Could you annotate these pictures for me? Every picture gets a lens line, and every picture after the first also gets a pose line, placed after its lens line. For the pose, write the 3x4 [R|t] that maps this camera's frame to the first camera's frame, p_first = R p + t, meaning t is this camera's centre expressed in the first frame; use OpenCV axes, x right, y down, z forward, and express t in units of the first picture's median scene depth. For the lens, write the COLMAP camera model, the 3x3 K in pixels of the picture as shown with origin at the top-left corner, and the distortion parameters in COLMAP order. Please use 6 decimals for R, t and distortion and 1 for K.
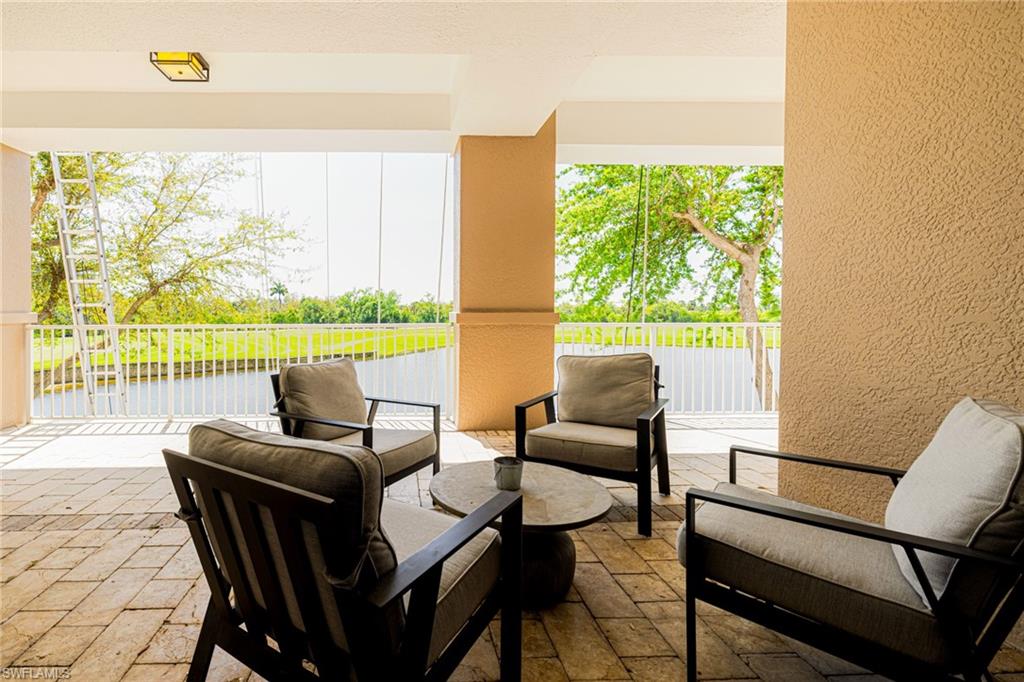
lens RADIAL K [[468.2, 0, 400.9], [0, 468.2, 320.4], [0, 0, 1]] dist [0.001063, 0.000351]
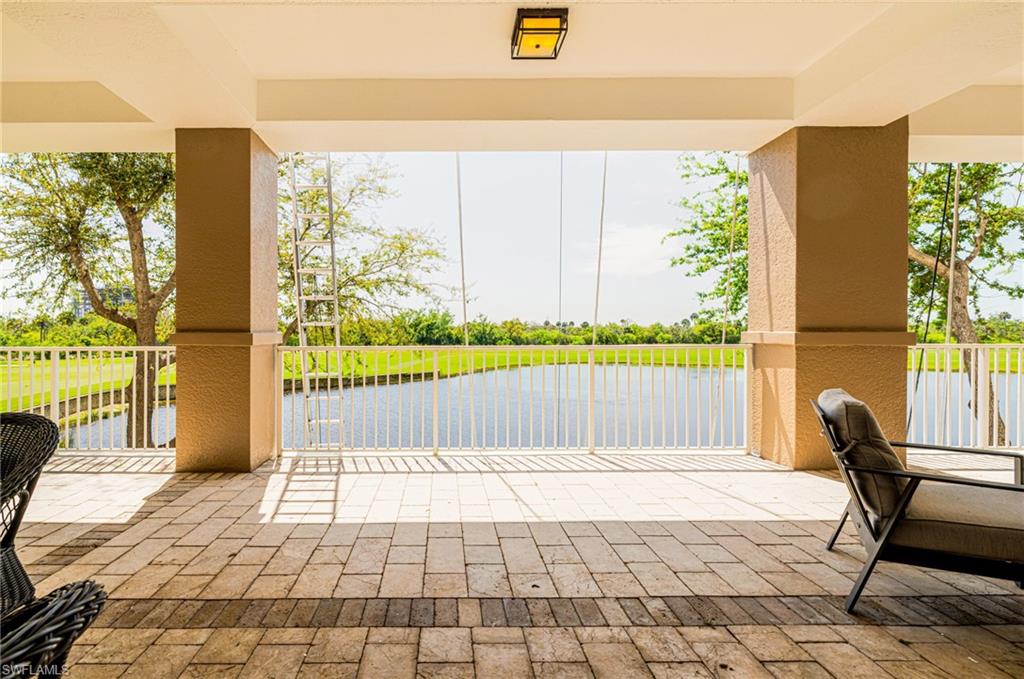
lens RADIAL K [[454.9, 0, 434.7], [0, 454.9, 336.0], [0, 0, 1]] dist [0.002878, -0.004561]
pose [[0.999590, -0.000108, -0.028616, -0.486144], [-0.000178, 0.999950, -0.009988, -0.000645], [0.028615, 0.009989, 0.999541, 0.140989]]
